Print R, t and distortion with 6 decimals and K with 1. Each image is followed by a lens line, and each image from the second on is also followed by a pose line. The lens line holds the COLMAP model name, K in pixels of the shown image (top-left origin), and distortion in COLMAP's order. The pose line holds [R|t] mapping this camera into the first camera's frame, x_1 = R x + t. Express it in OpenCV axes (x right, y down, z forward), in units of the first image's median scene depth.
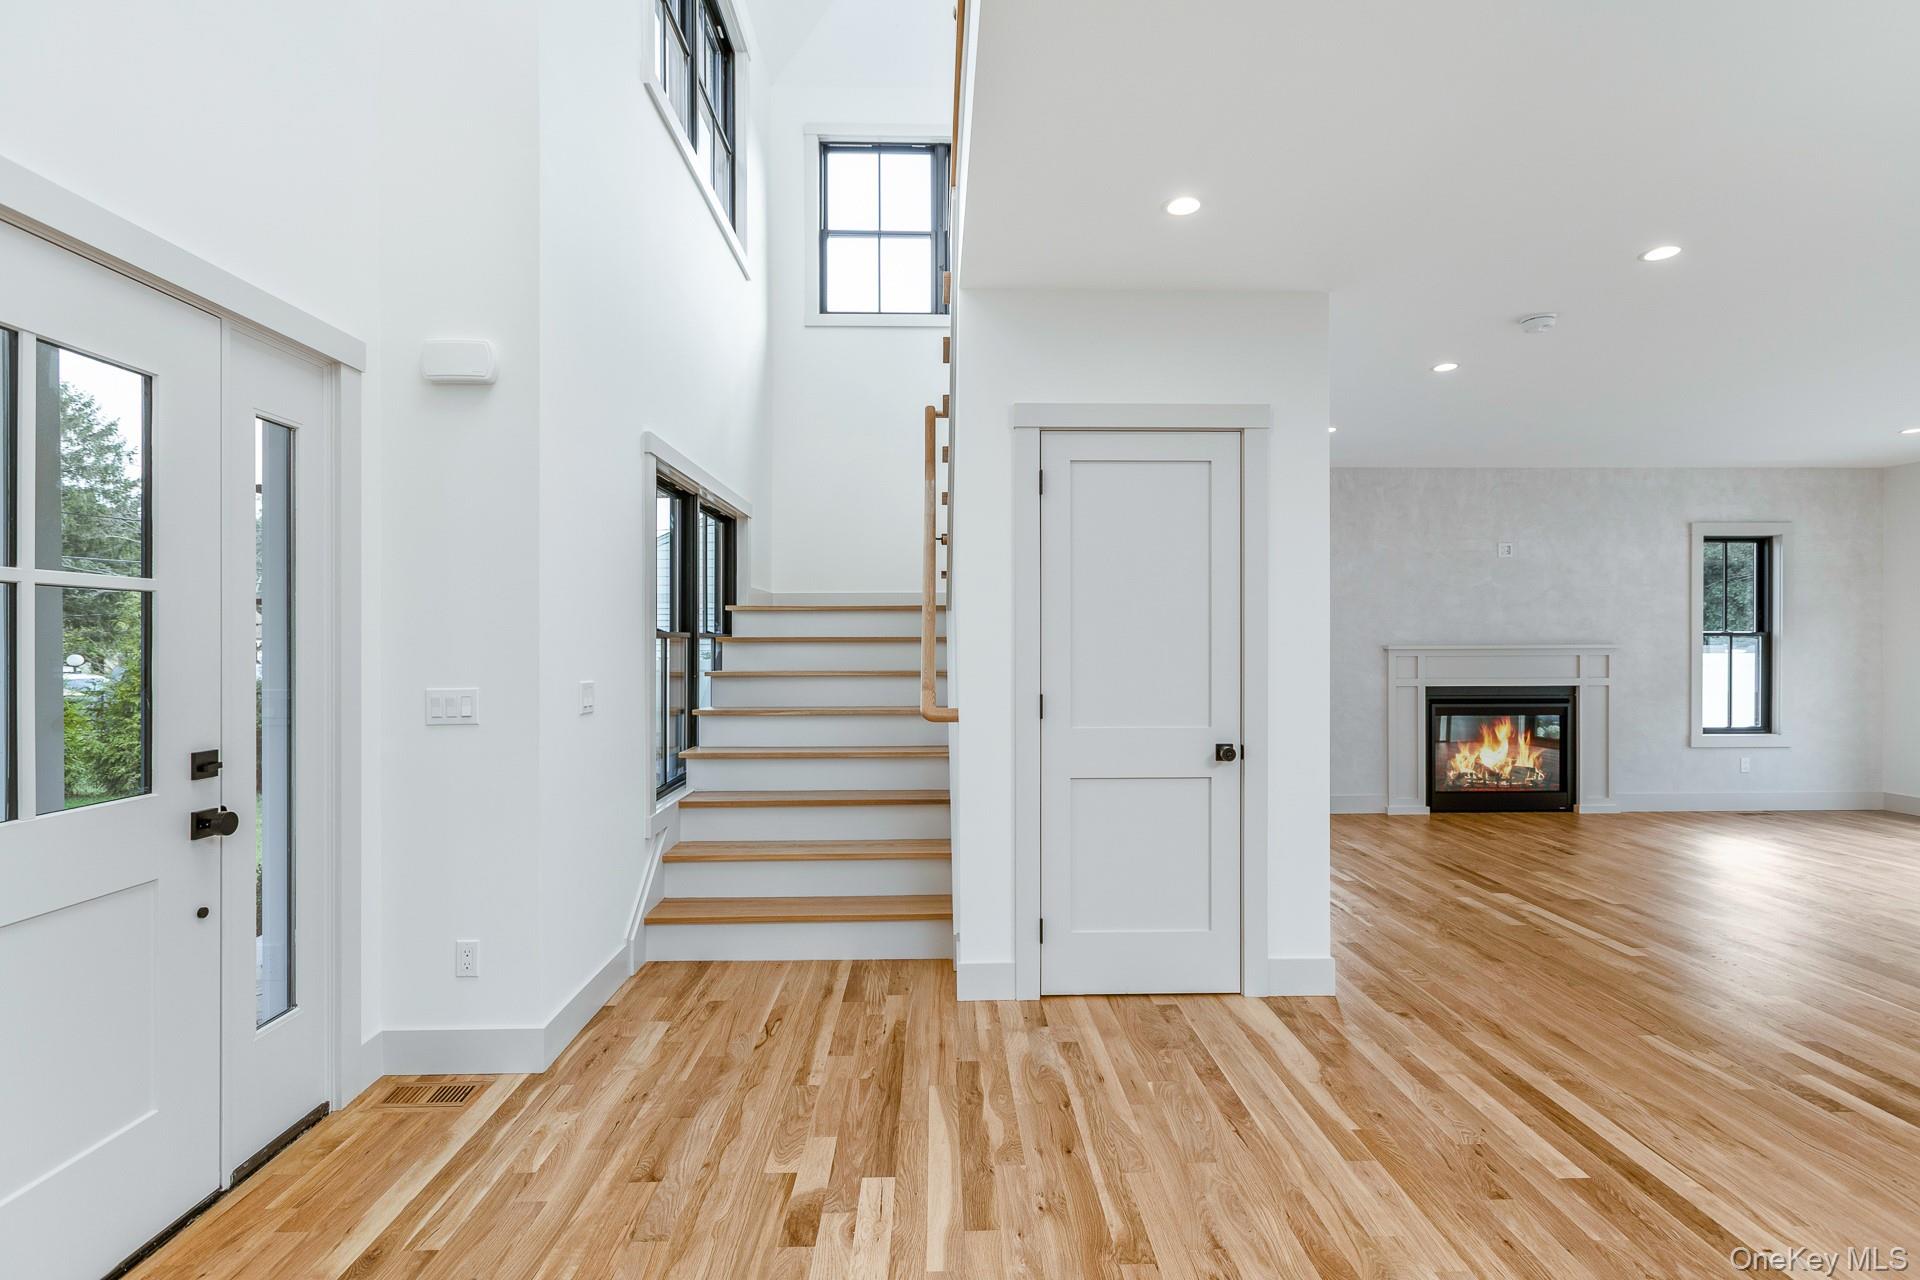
lens RADIAL K [[874.6, 0, 966.7], [0, 874.6, 644.8], [0, 0, 1]] dist [0.011322, -0.000598]
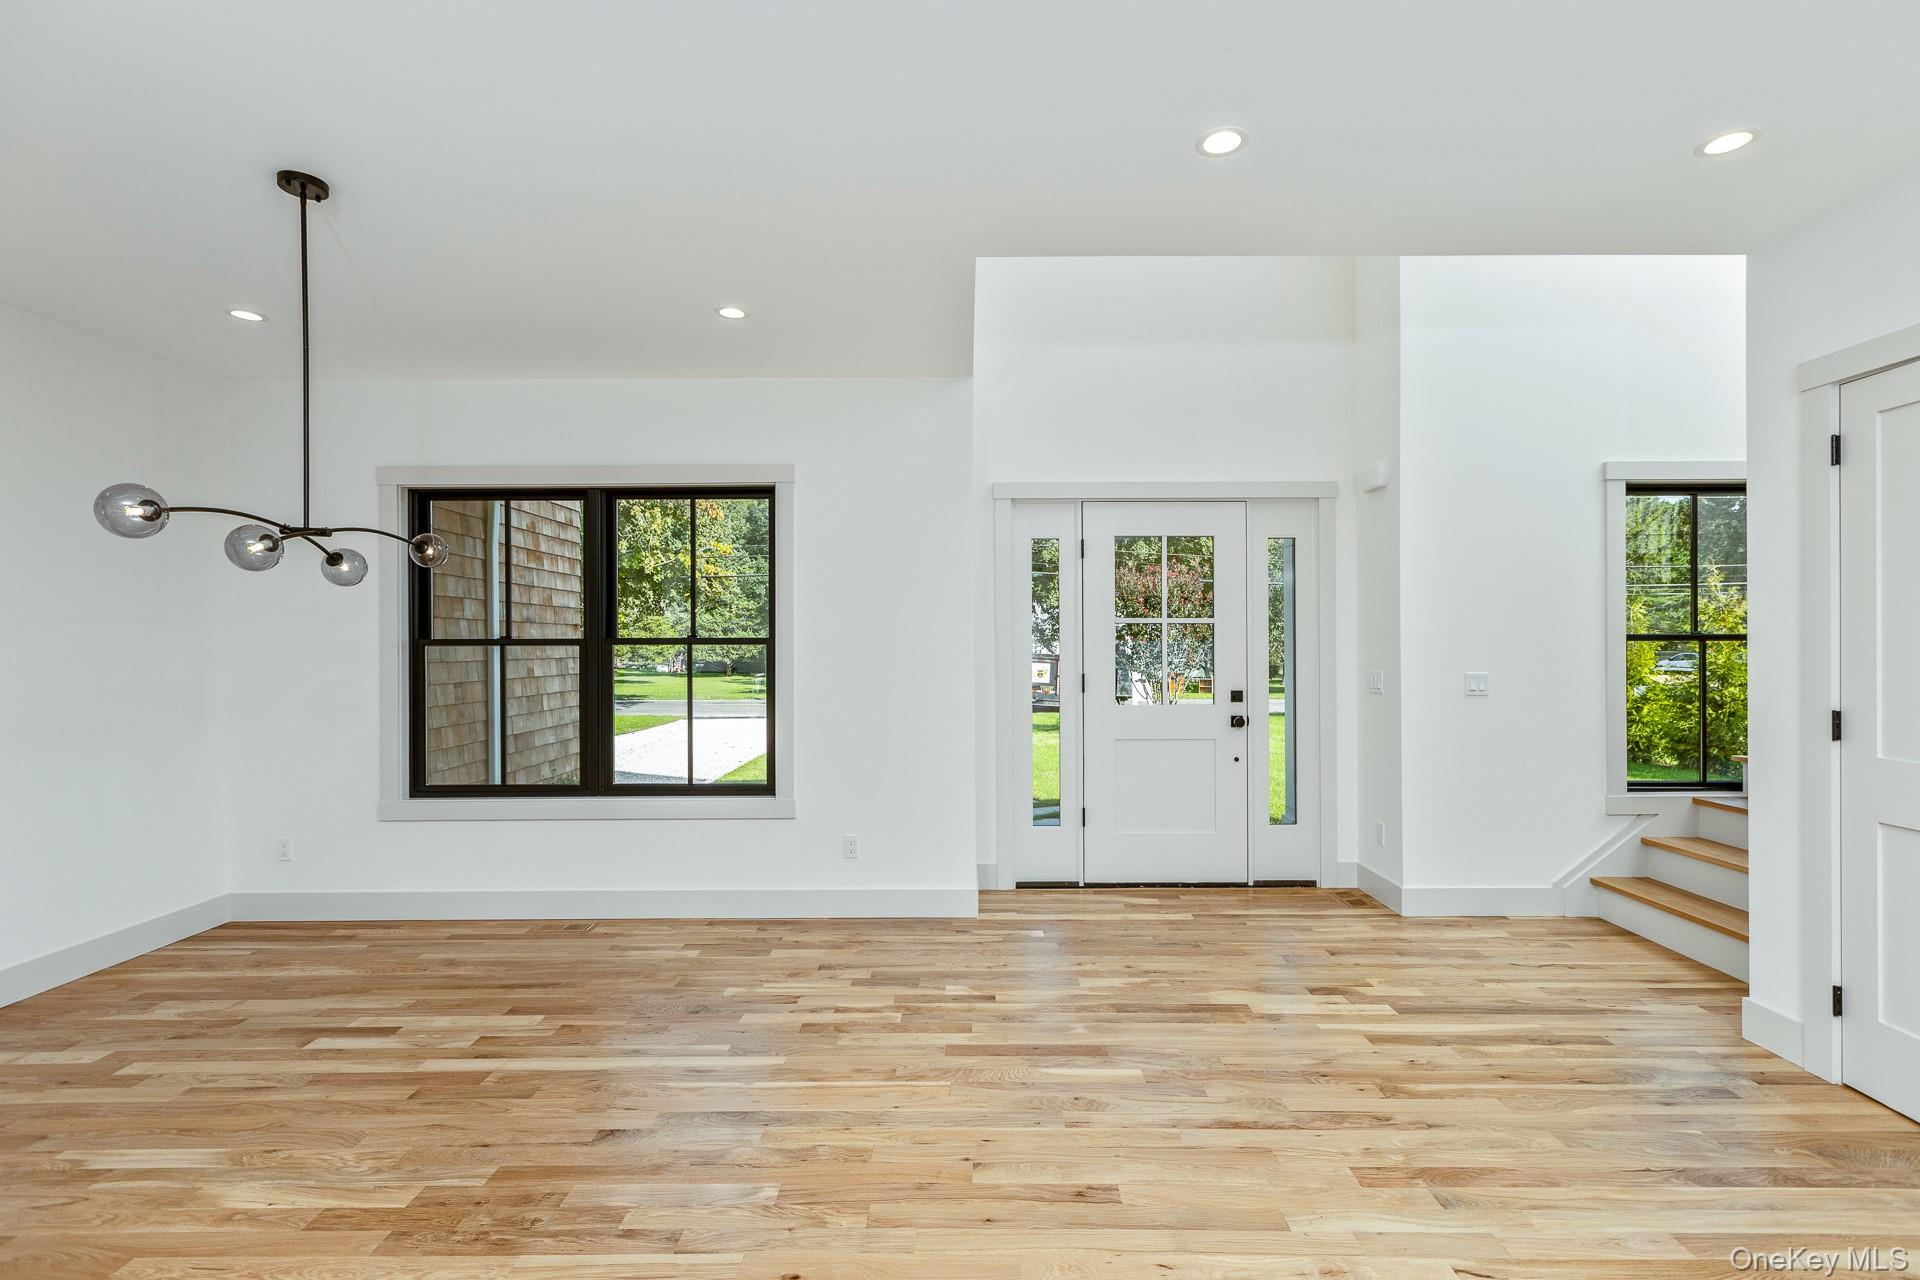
lens RADIAL K [[874.6, 0, 966.7], [0, 874.6, 644.8], [0, 0, 1]] dist [0.011322, -0.000598]
pose [[-0.037069, 0.001083, -0.999312, 1.209098], [0.001006, 0.999999, 0.001046, -0.003474], [0.999312, -0.000967, -0.037070, 0.299032]]
